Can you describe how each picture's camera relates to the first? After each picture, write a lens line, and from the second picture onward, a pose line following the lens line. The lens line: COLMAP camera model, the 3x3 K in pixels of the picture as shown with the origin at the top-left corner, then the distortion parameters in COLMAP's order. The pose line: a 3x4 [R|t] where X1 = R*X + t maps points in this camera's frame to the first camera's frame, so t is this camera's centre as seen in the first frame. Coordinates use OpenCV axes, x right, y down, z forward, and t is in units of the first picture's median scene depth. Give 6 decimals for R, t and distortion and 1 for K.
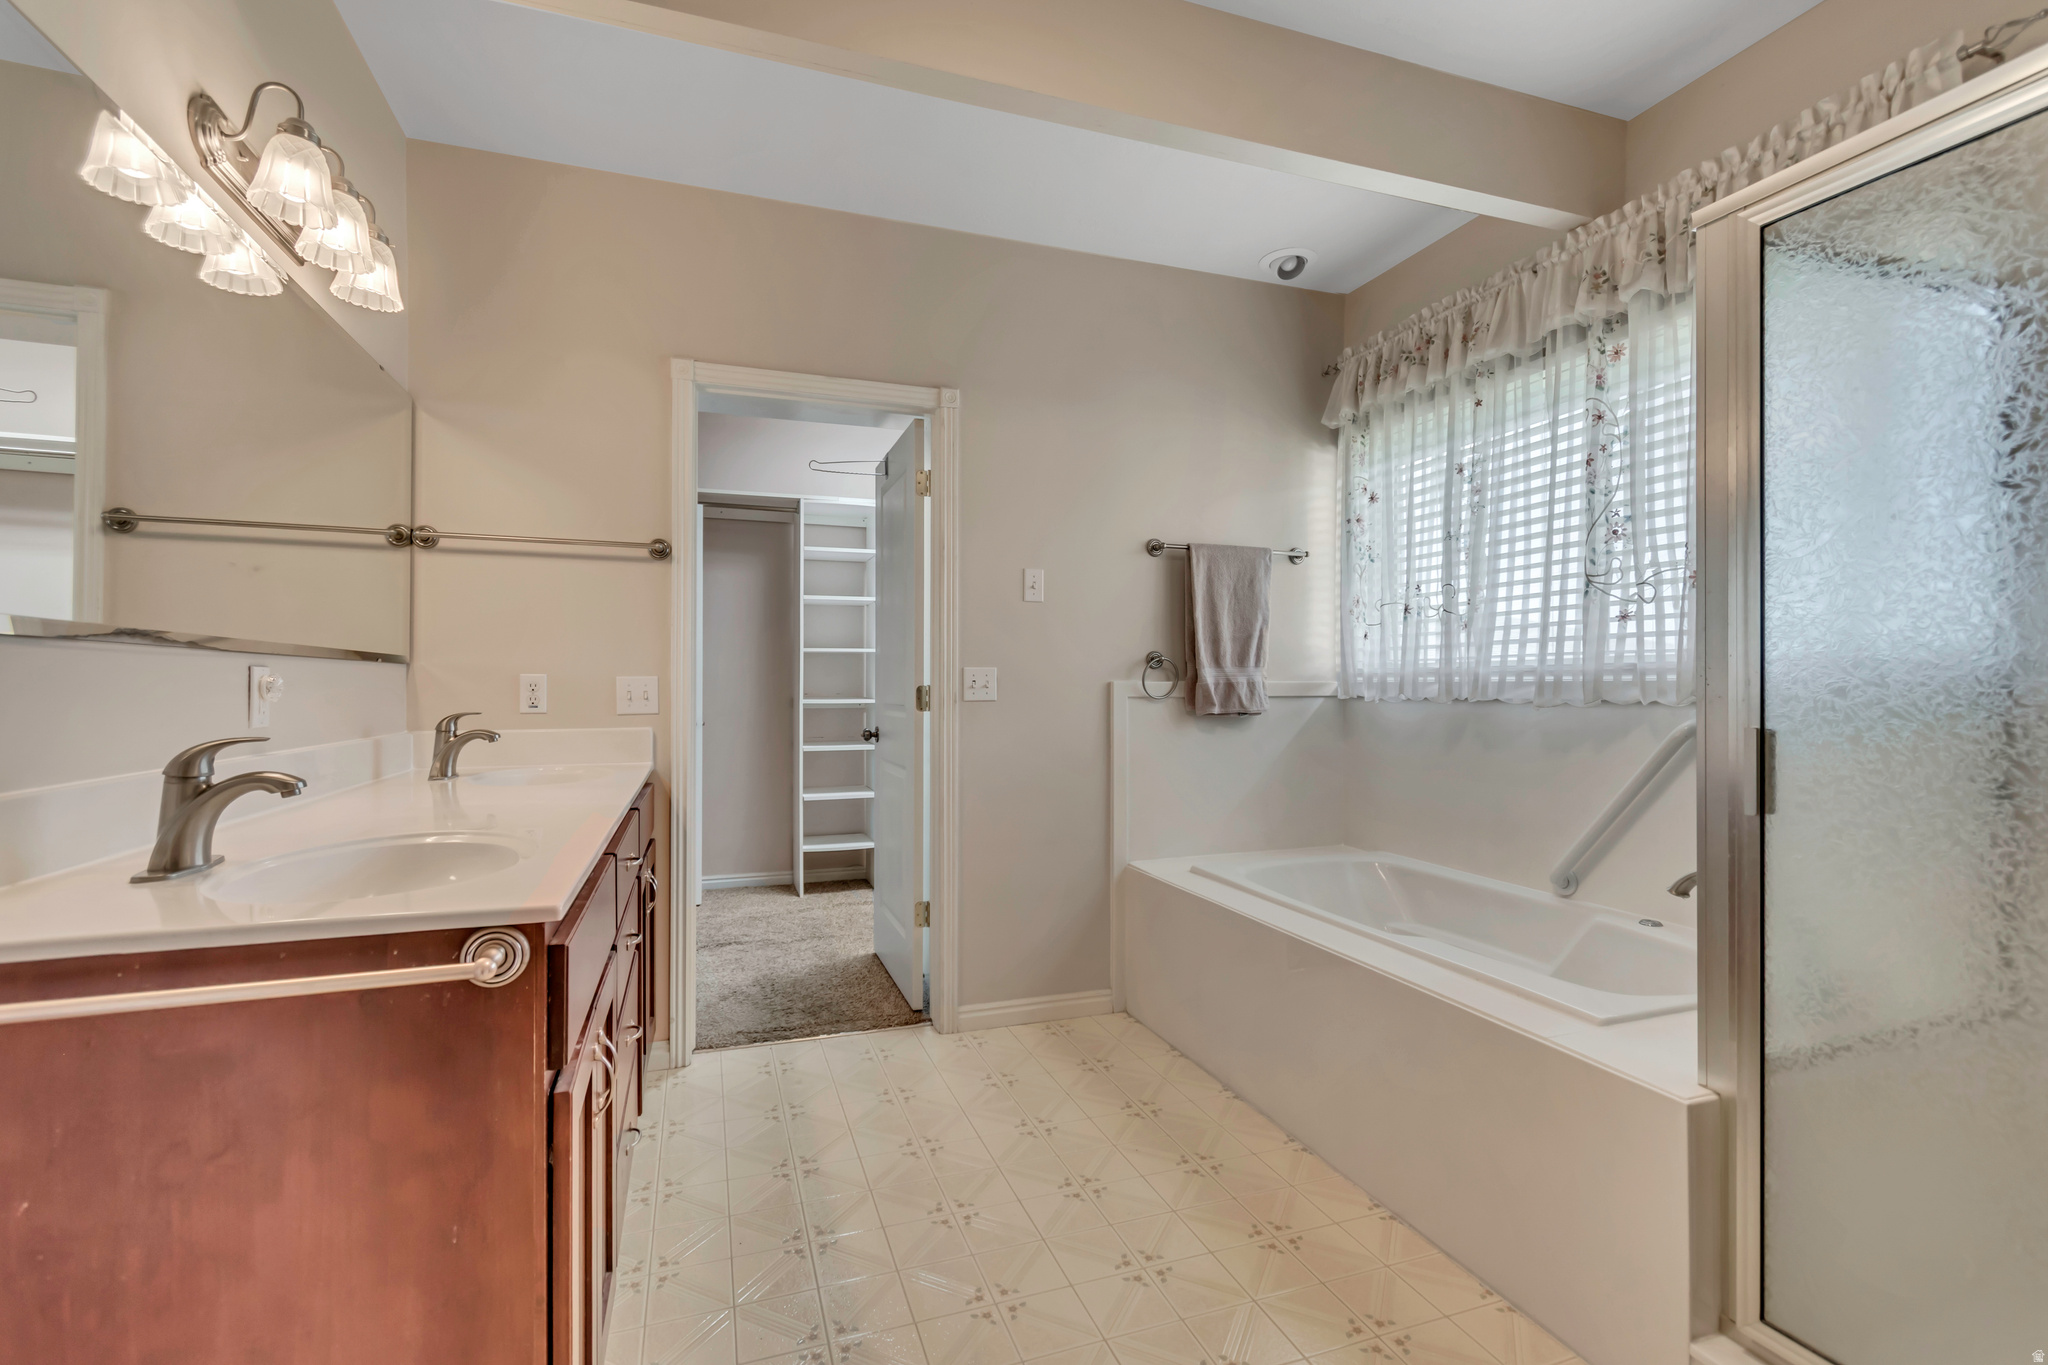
lens RADIAL K [[924.7, 0, 1024.0], [0, 924.7, 682.5], [0, 0, 1]] dist [0.010277, -0.000342]
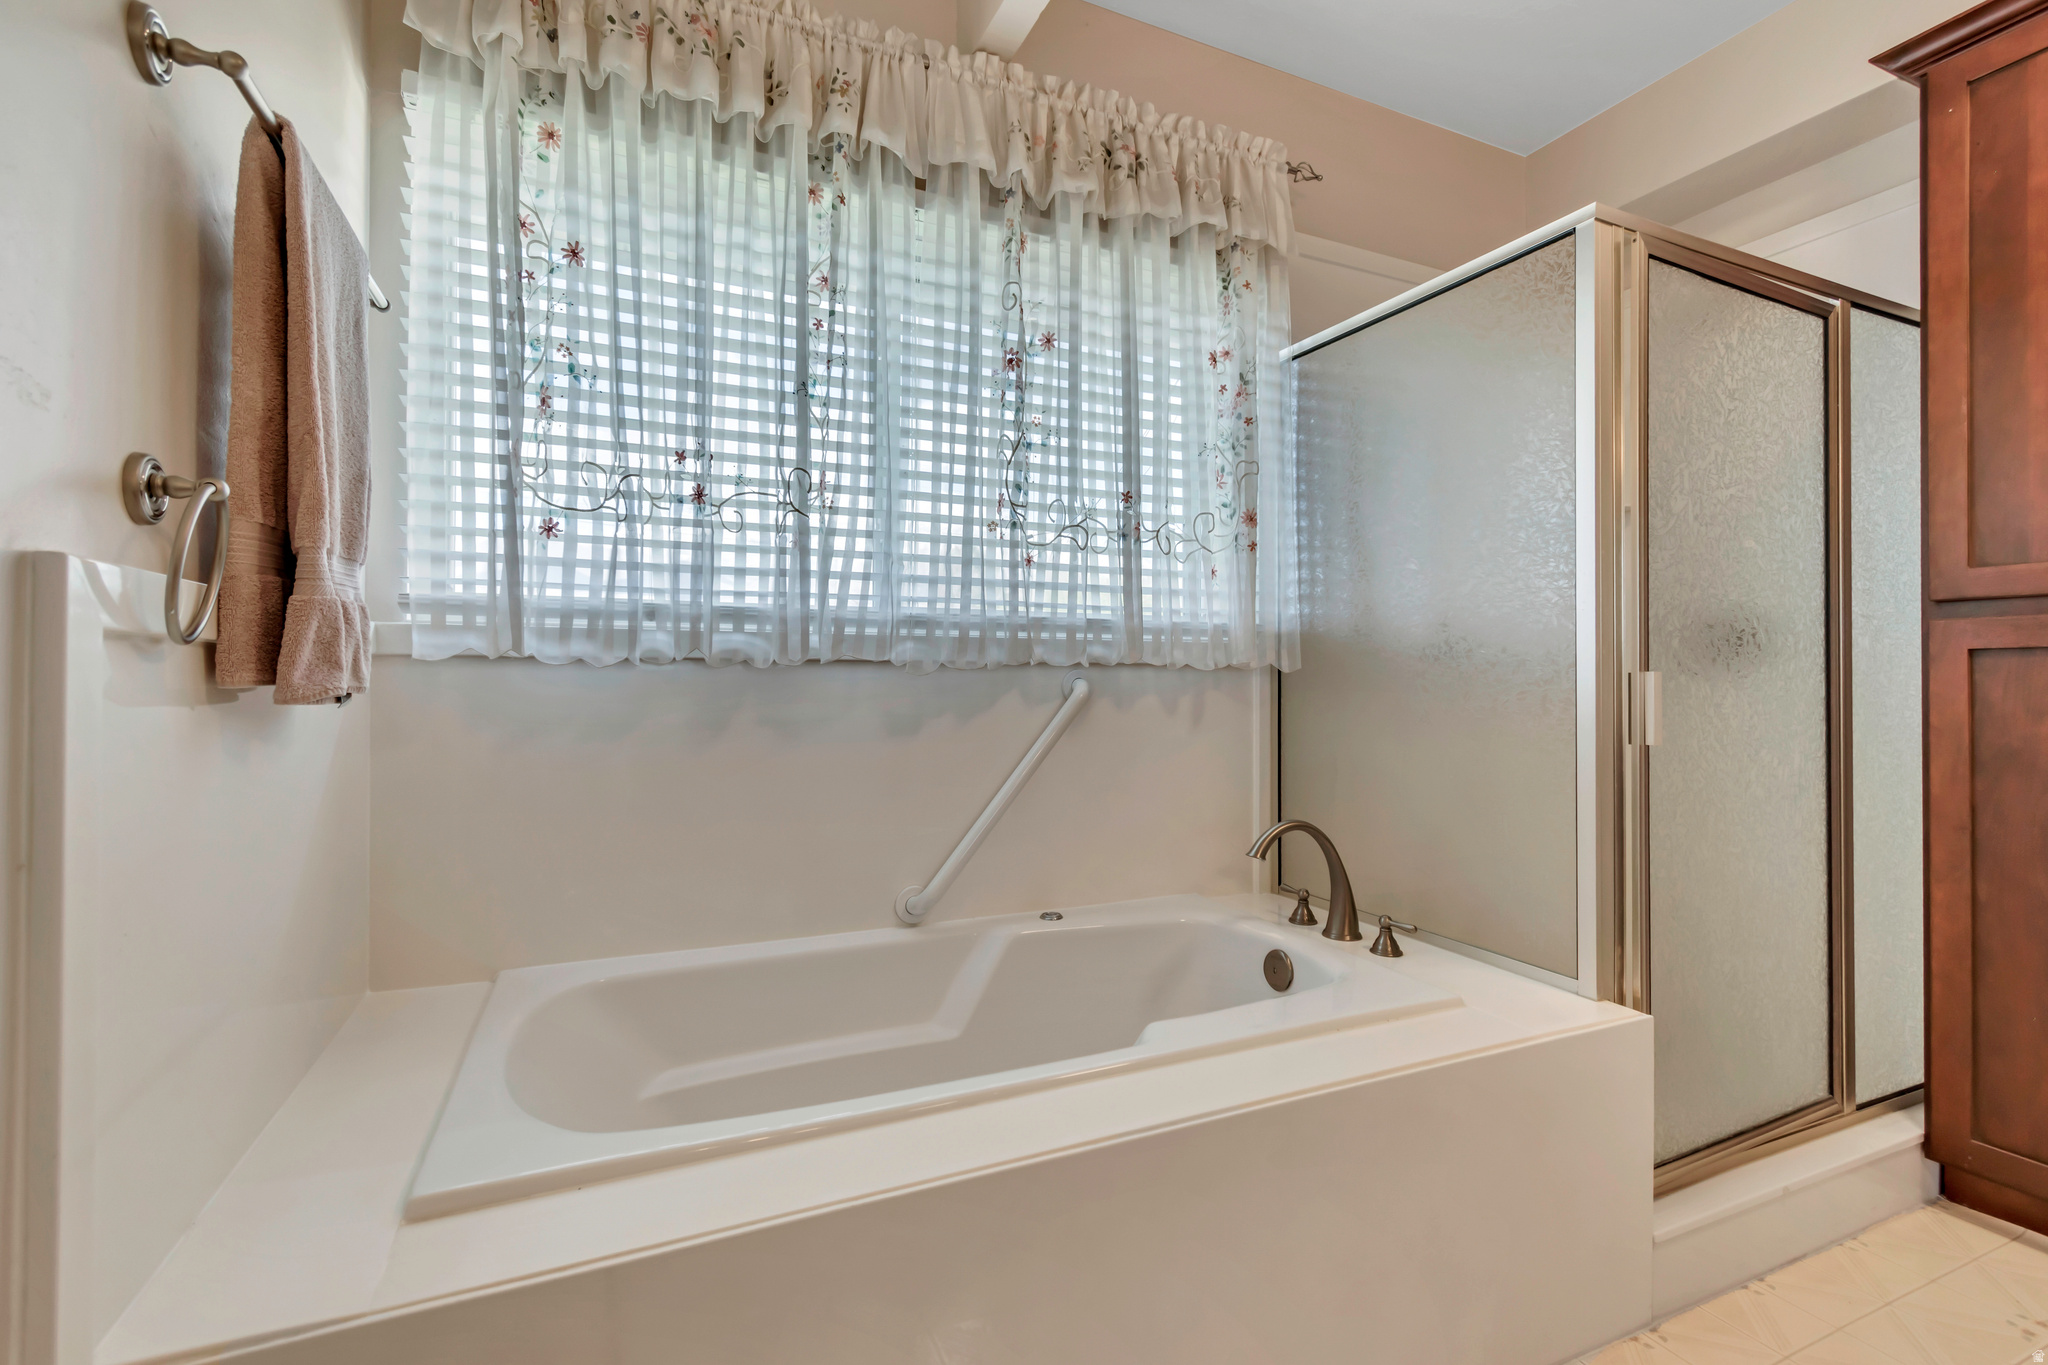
lens RADIAL K [[924.7, 0, 1024.0], [0, 924.7, 682.5], [0, 0, 1]] dist [0.010277, -0.000342]
pose [[-0.096343, 0.007033, 0.995323, -0.172003], [-0.001368, 0.999973, -0.007199, 0.038849], [-0.995347, -0.002055, -0.096331, 0.994618]]
